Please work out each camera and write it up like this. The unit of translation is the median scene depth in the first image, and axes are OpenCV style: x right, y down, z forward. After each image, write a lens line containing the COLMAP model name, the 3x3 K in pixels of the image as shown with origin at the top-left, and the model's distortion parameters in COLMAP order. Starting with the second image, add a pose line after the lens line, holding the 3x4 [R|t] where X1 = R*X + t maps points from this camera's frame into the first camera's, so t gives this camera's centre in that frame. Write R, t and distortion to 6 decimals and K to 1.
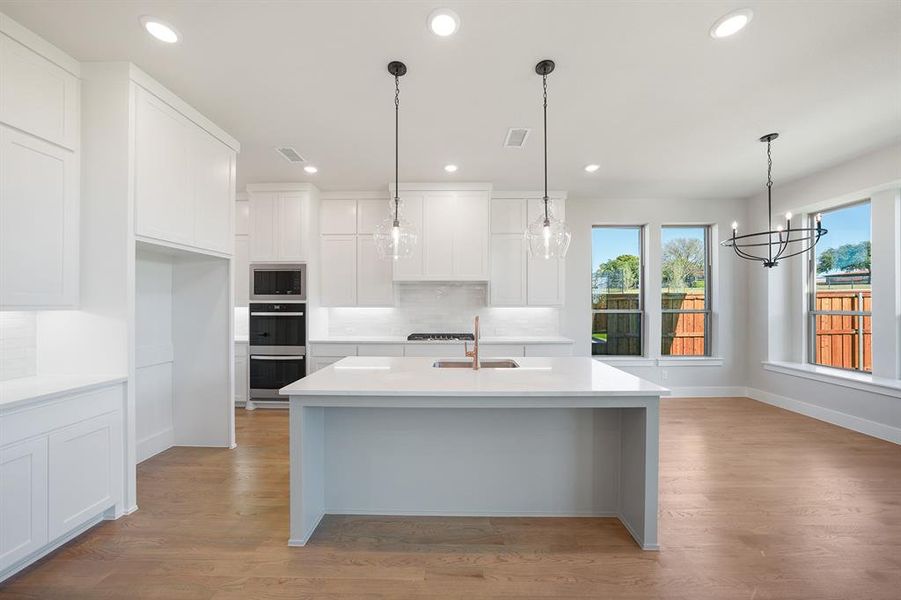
lens RADIAL K [[316.8, 0, 450.2], [0, 316.8, 304.0], [0, 0, 1]] dist [-0.019282, 0.000047]
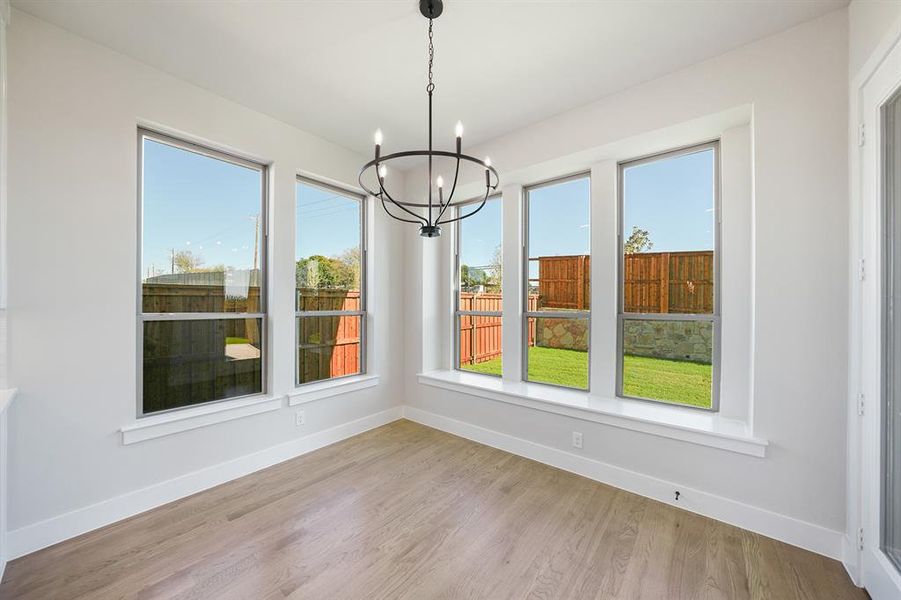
lens RADIAL K [[316.8, 0, 450.2], [0, 316.8, 304.0], [0, 0, 1]] dist [-0.019282, 0.000047]
pose [[0.624162, 0.003740, 0.781286, 0.384649], [-0.003713, 0.999991, -0.001821, 0.002878], [-0.781286, -0.001765, 0.624171, 0.387724]]
